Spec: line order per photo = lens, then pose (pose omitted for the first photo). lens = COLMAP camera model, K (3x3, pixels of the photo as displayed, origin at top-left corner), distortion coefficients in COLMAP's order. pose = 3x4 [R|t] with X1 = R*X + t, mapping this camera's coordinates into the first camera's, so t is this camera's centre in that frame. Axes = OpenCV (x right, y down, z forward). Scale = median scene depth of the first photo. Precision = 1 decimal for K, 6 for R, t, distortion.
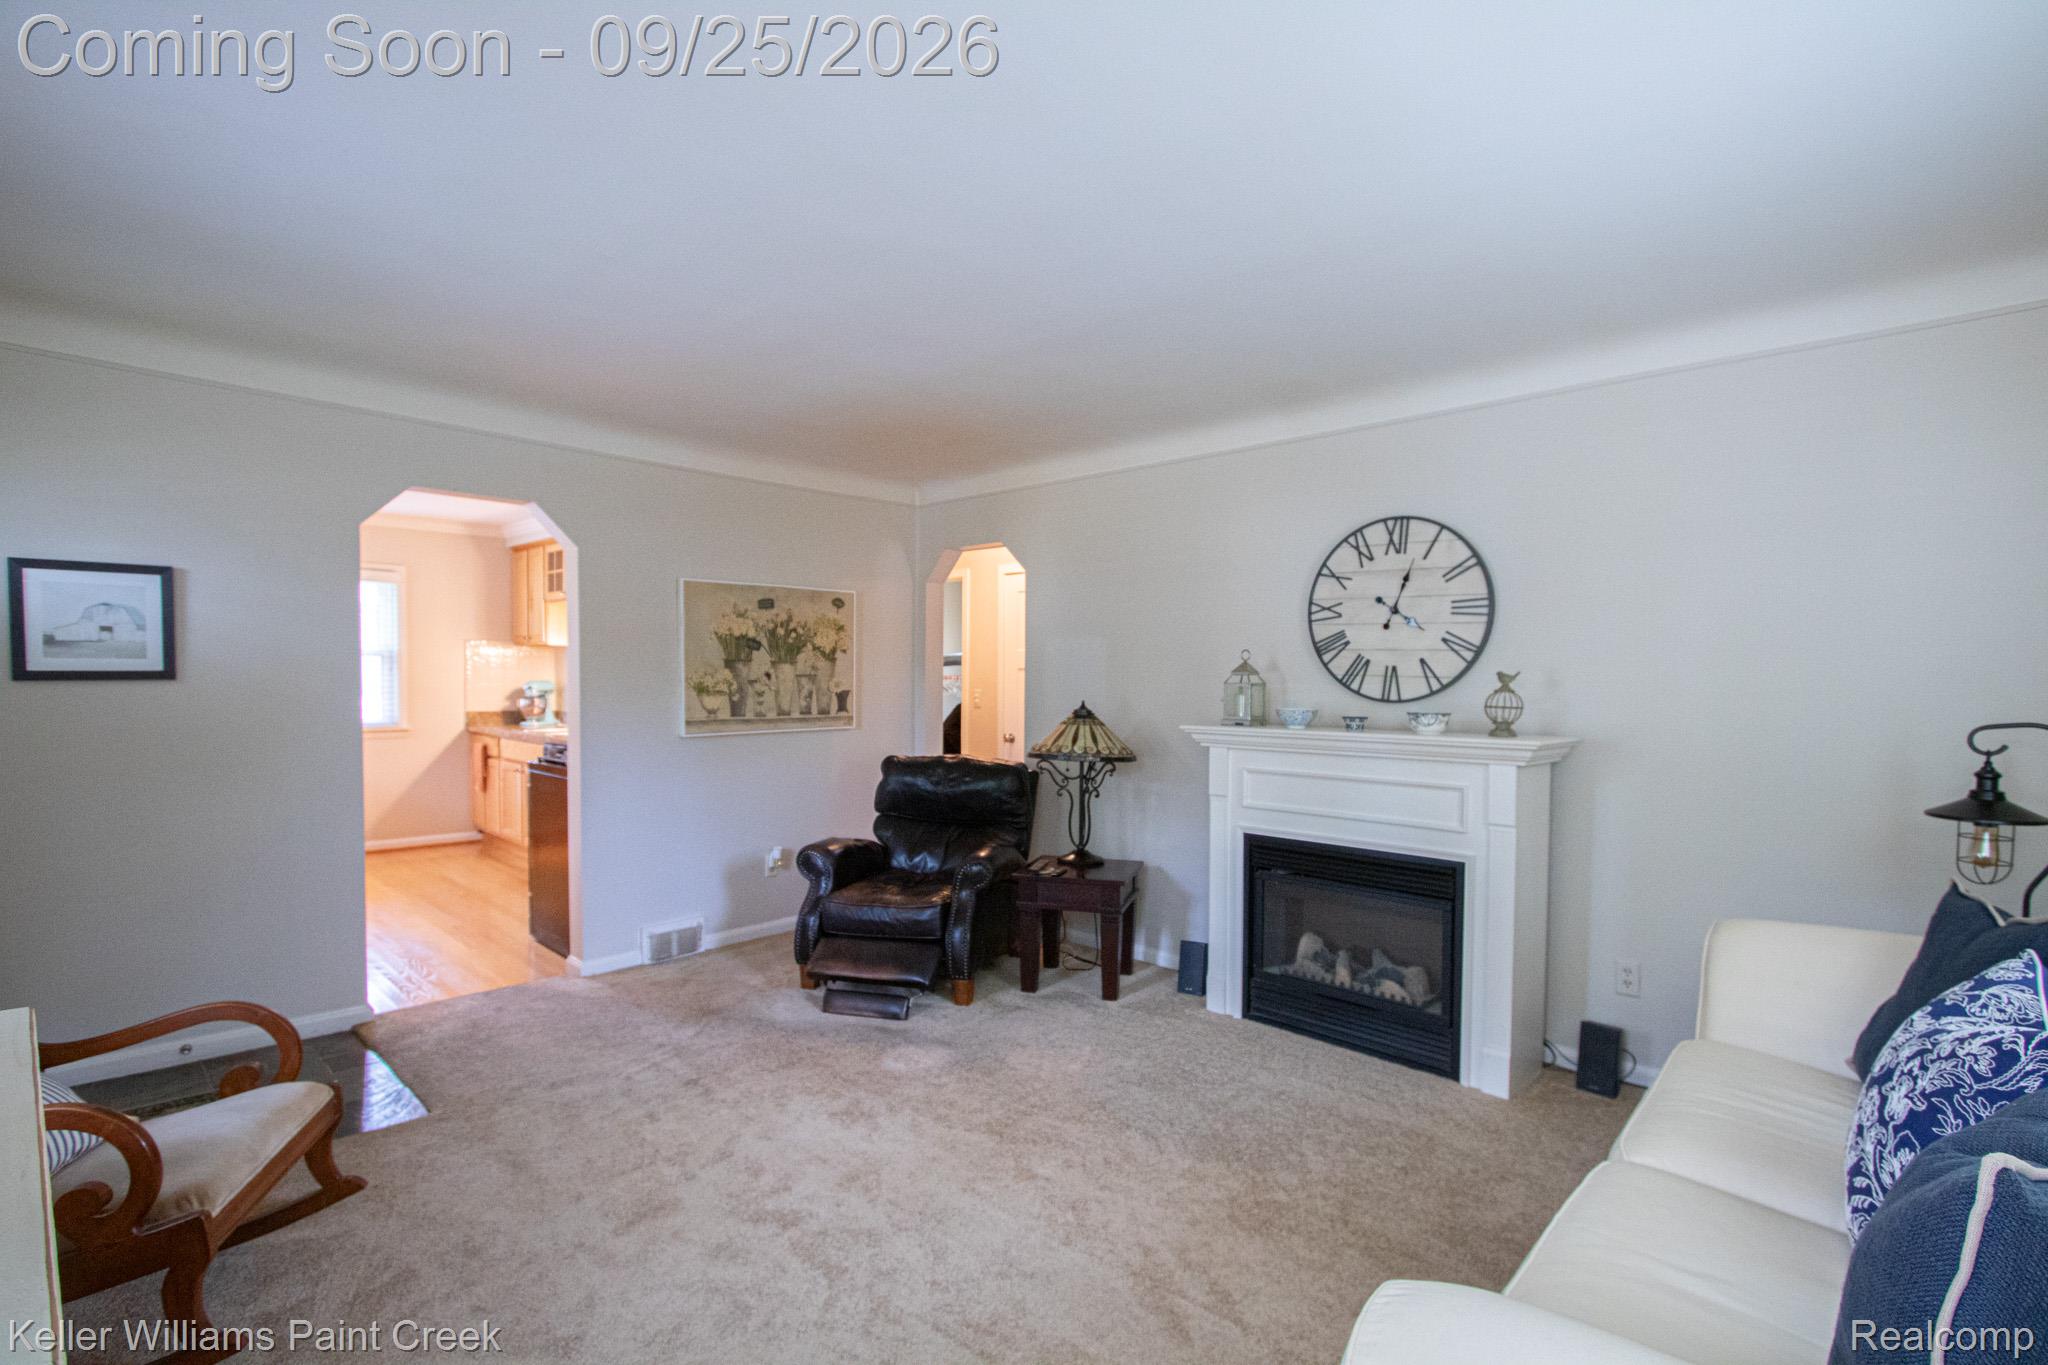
lens RADIAL K [[958.9, 0, 1042.4], [0, 958.9, 702.4], [0, 0, 1]] dist [-0.012355, 0.000658]
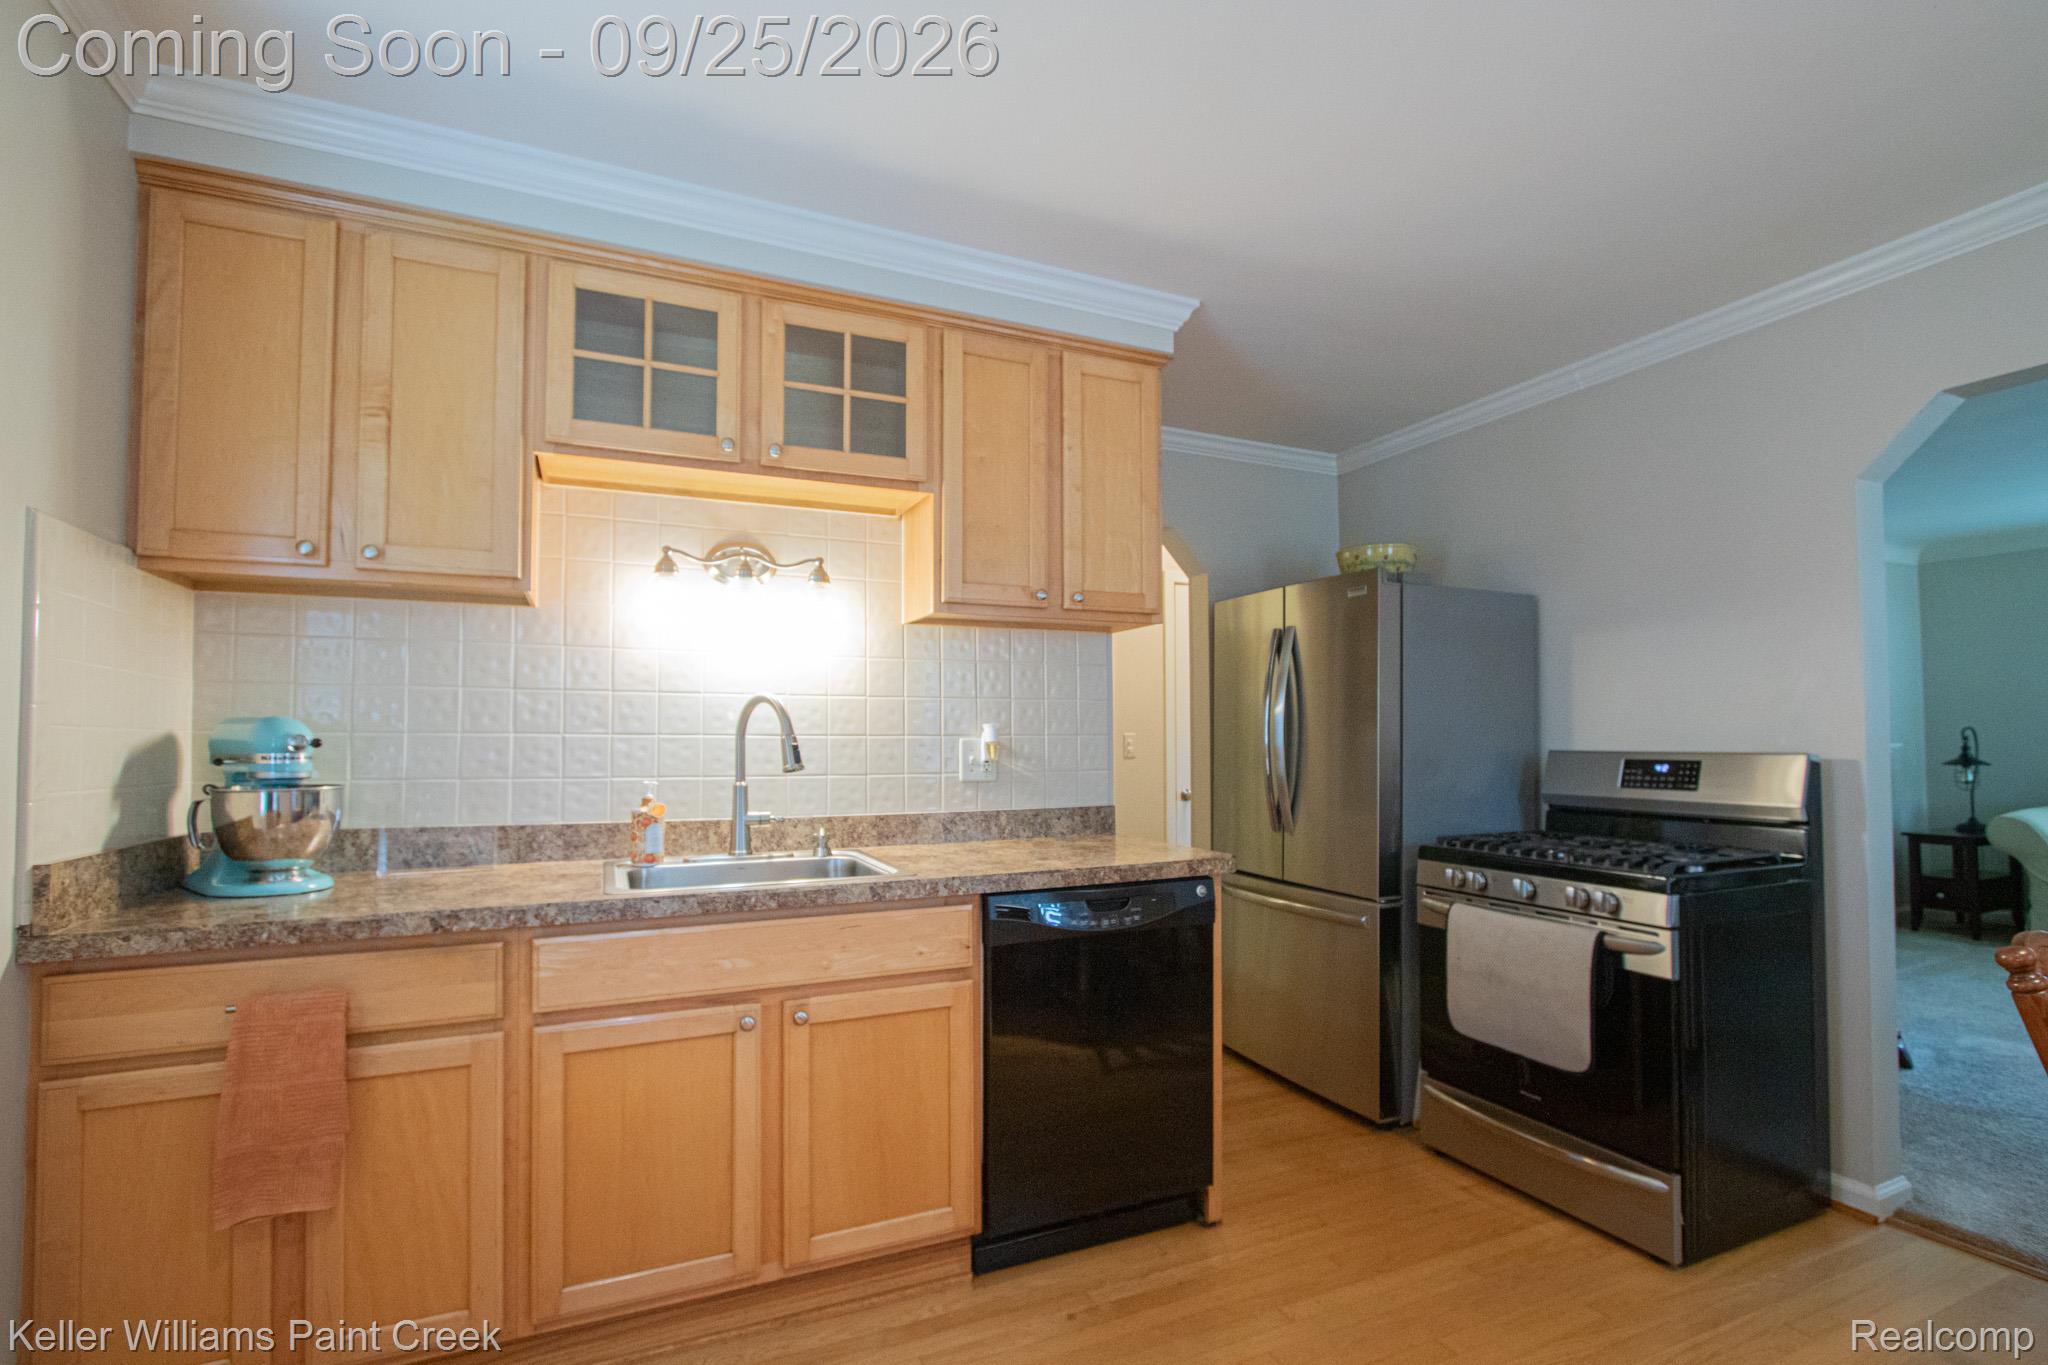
lens RADIAL K [[958.9, 0, 1042.4], [0, 958.9, 702.4], [0, 0, 1]] dist [-0.012355, 0.000658]
pose [[0.368184, 0.025938, 0.929391, -1.378367], [0.037323, 0.998393, -0.042650, -0.016501], [-0.929003, 0.050391, 0.366624, 1.422756]]
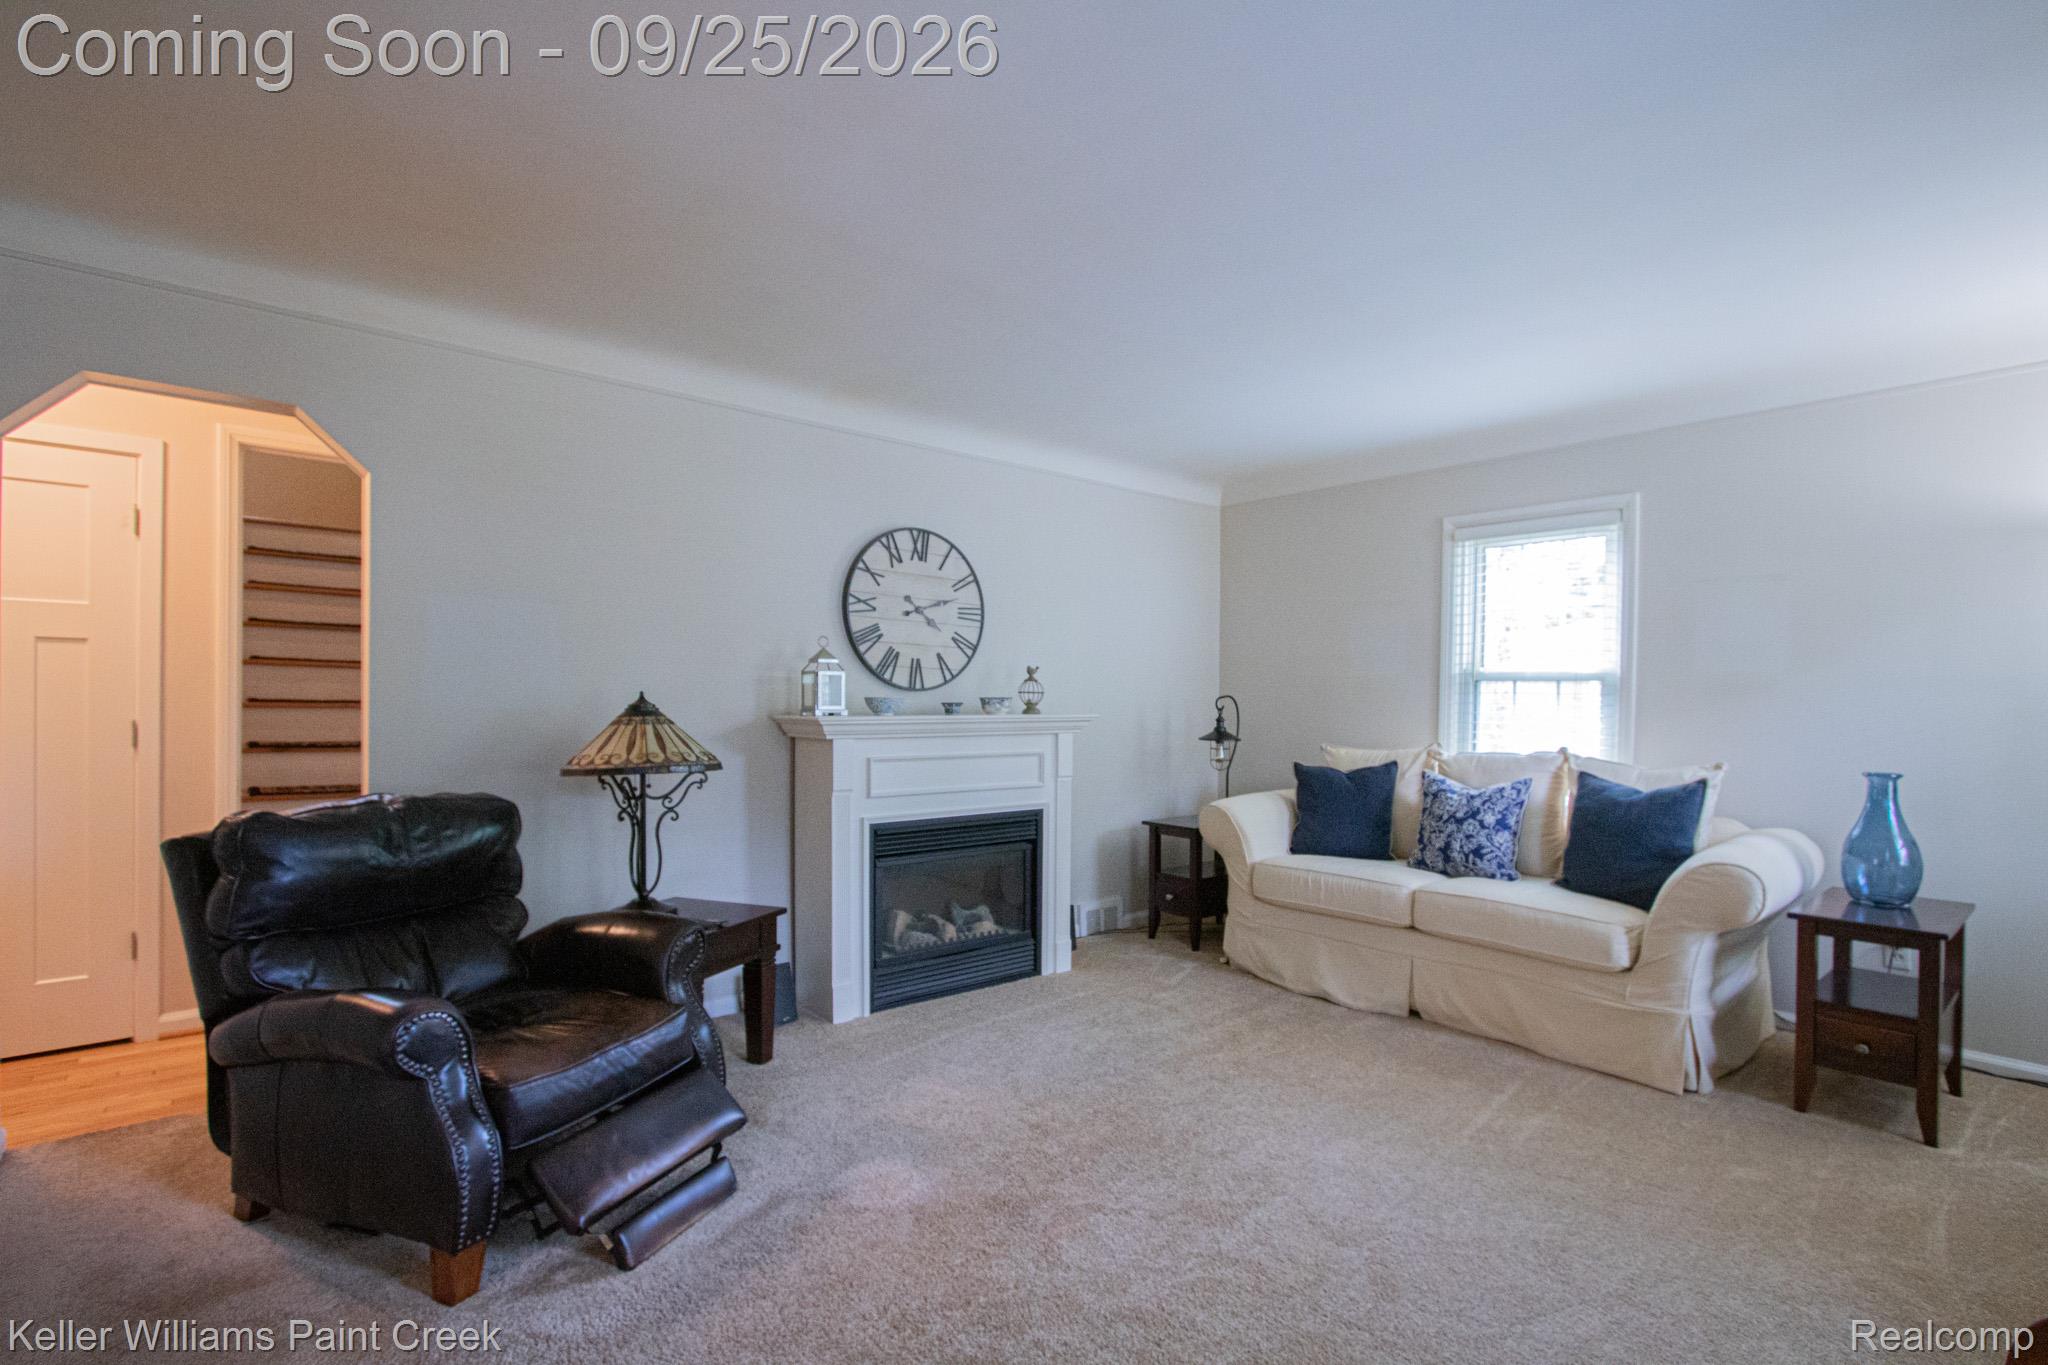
lens RADIAL K [[958.9, 0, 1042.4], [0, 958.9, 702.4], [0, 0, 1]] dist [-0.012355, 0.000658]
pose [[0.097509, -0.009798, 0.995186, -0.732183], [0.018817, 0.999791, 0.007999, 0.007333], [-0.995057, 0.017947, 0.097673, 0.717055]]
